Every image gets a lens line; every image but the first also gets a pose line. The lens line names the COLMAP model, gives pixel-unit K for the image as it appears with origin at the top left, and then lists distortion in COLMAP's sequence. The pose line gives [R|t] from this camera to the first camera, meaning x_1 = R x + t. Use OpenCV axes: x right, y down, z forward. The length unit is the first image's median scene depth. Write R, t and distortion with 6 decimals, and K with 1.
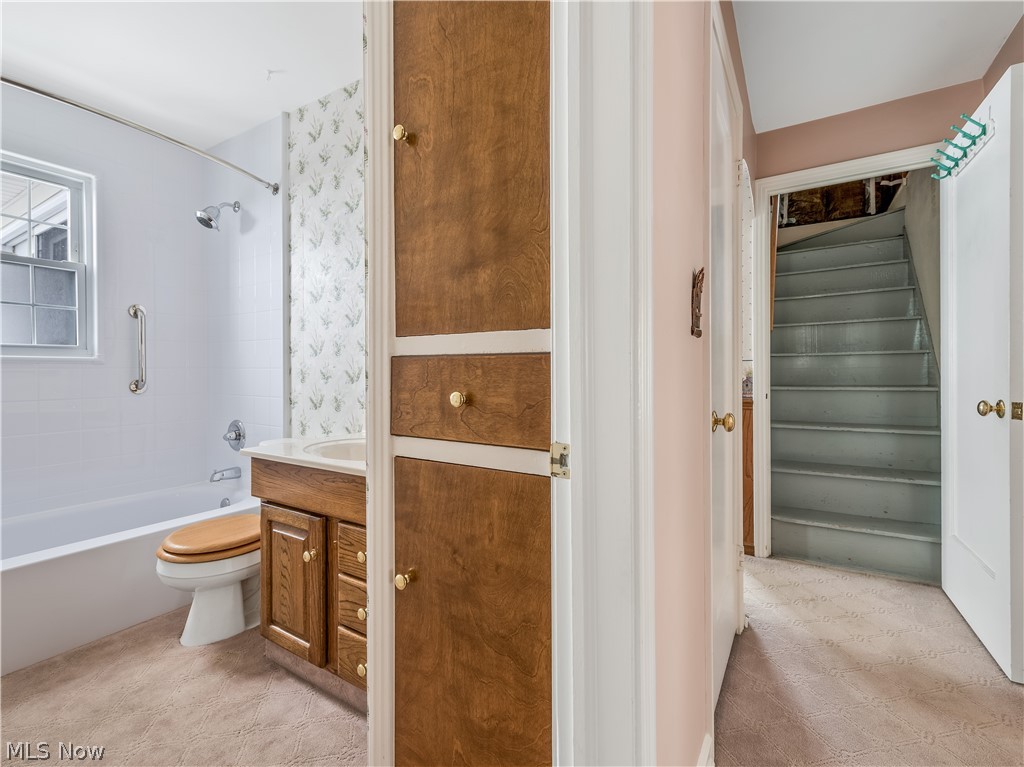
lens RADIAL K [[454.8, 0, 512.9], [0, 454.8, 380.4], [0, 0, 1]] dist [0.014174, -0.003962]
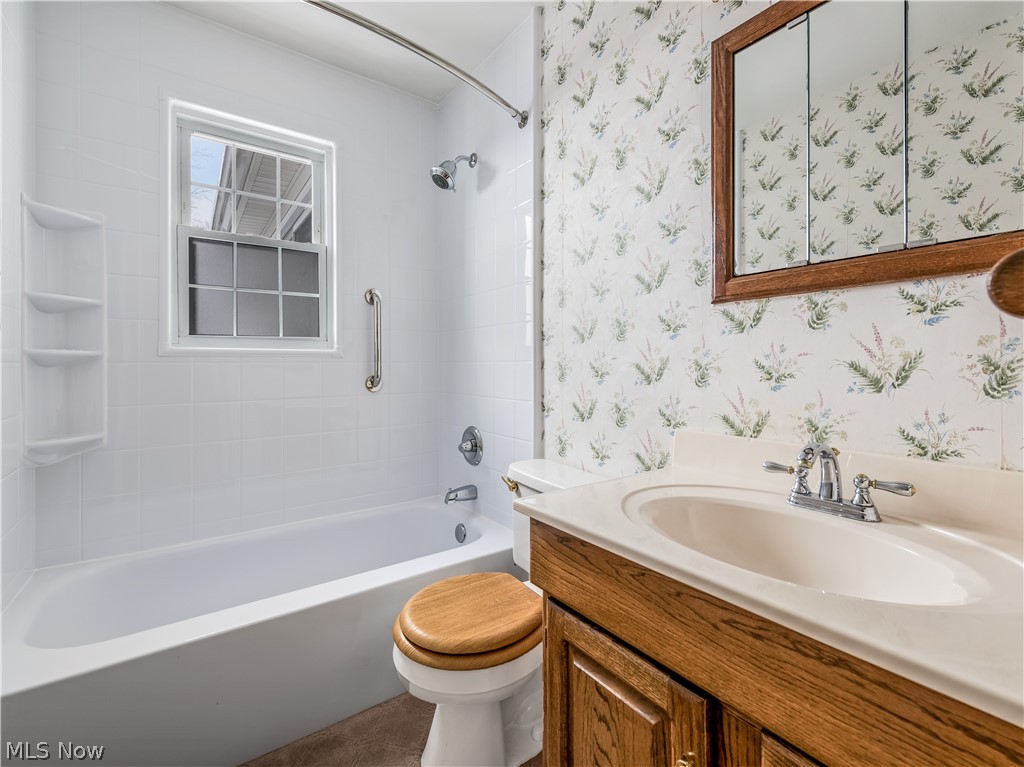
lens RADIAL K [[454.8, 0, 513.5], [0, 454.8, 375.6], [0, 0, 1]] dist [0.014174, -0.003962]
pose [[0.925305, 0.005912, -0.379177, -0.261004], [-0.005111, 0.999982, 0.003120, -0.005694], [0.379189, -0.000949, 0.925319, 0.321418]]
